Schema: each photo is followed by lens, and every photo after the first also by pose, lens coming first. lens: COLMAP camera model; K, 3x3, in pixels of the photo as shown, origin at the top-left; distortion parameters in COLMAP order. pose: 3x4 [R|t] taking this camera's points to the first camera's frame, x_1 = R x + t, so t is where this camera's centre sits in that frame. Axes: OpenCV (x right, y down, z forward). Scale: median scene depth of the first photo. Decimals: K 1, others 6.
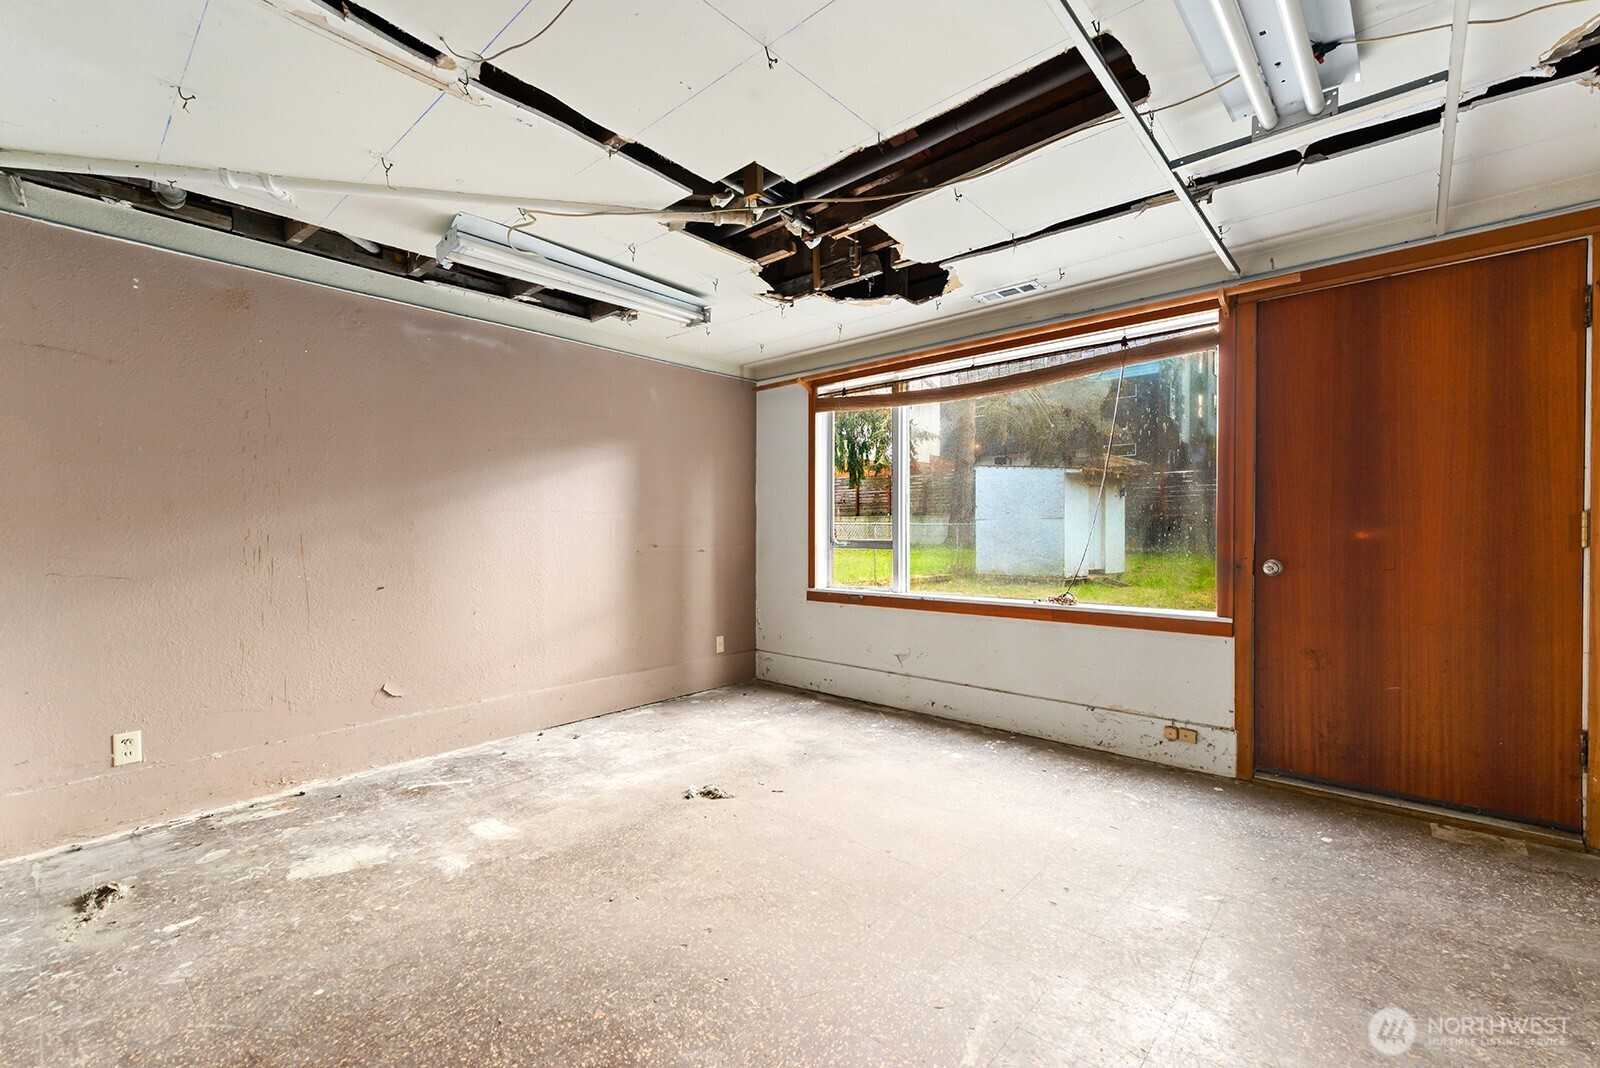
lens RADIAL K [[678.9, 0, 803.2], [0, 678.9, 534.6], [0, 0, 1]] dist [0.010970, -0.000910]
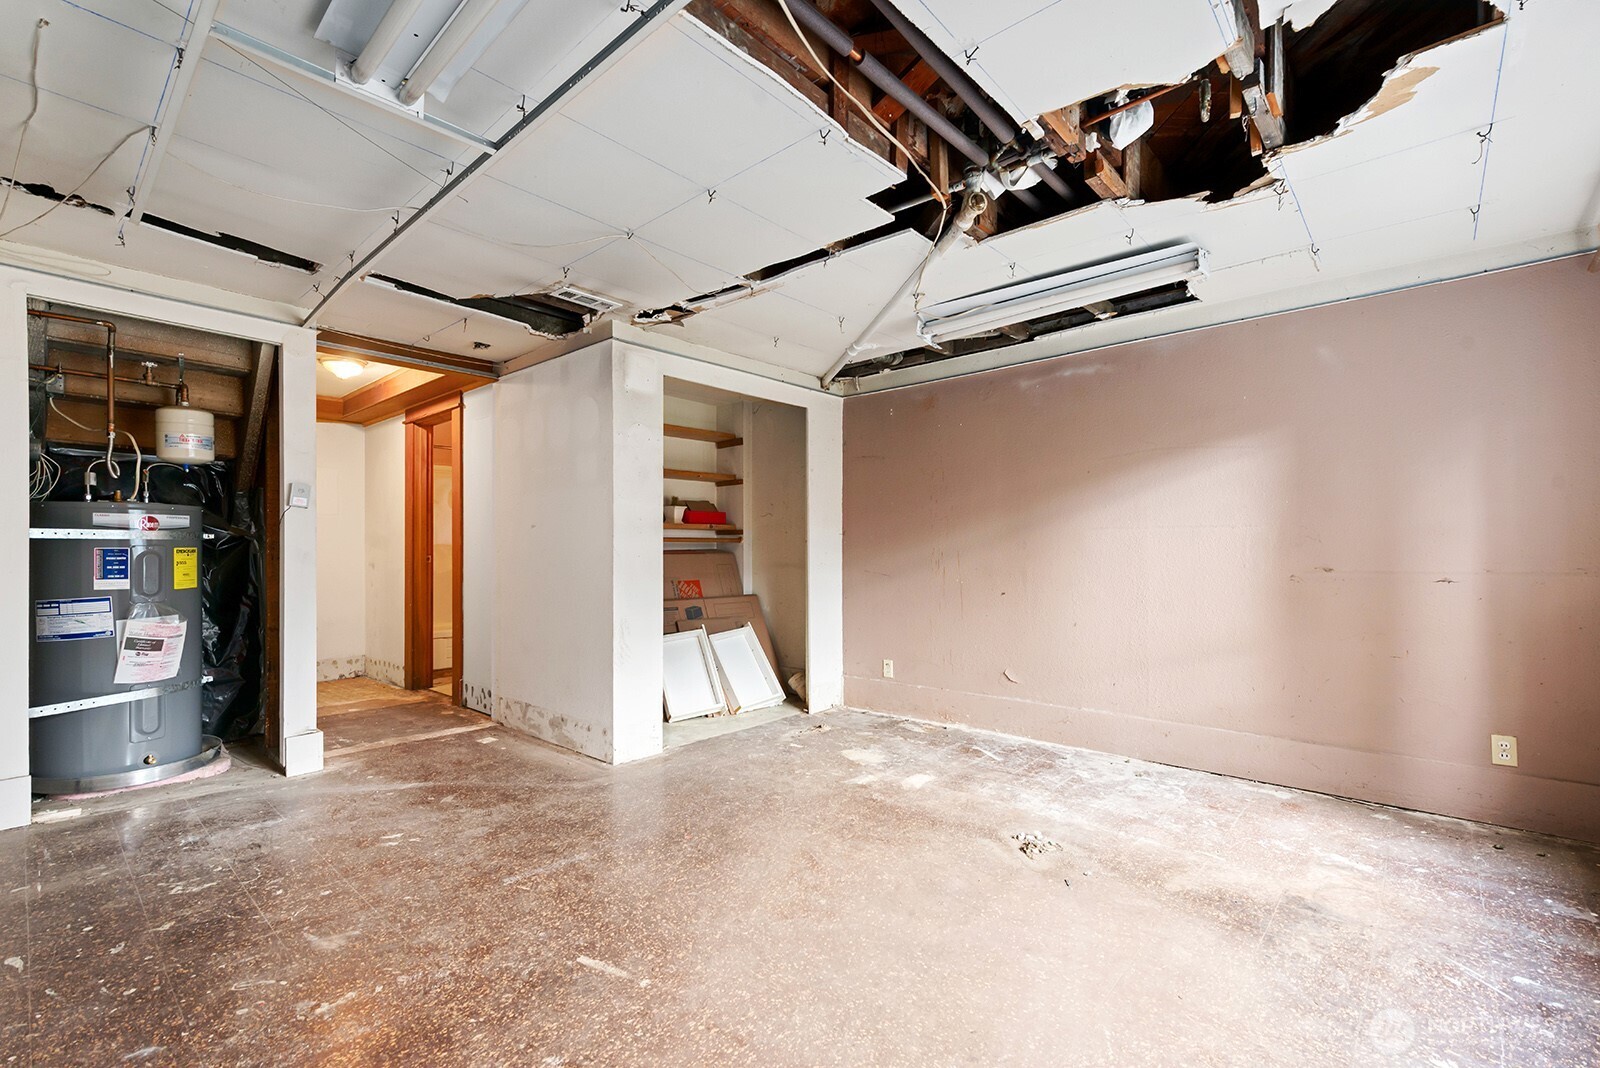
lens RADIAL K [[699.4, 0, 802.5], [0, 699.4, 543.0], [0, 0, 1]] dist [0.007120, -0.001000]
pose [[-0.014170, -0.009930, -0.999850, 0.736342], [-0.004543, 0.999941, -0.009867, -0.001490], [0.999889, 0.004403, -0.014214, 0.673922]]
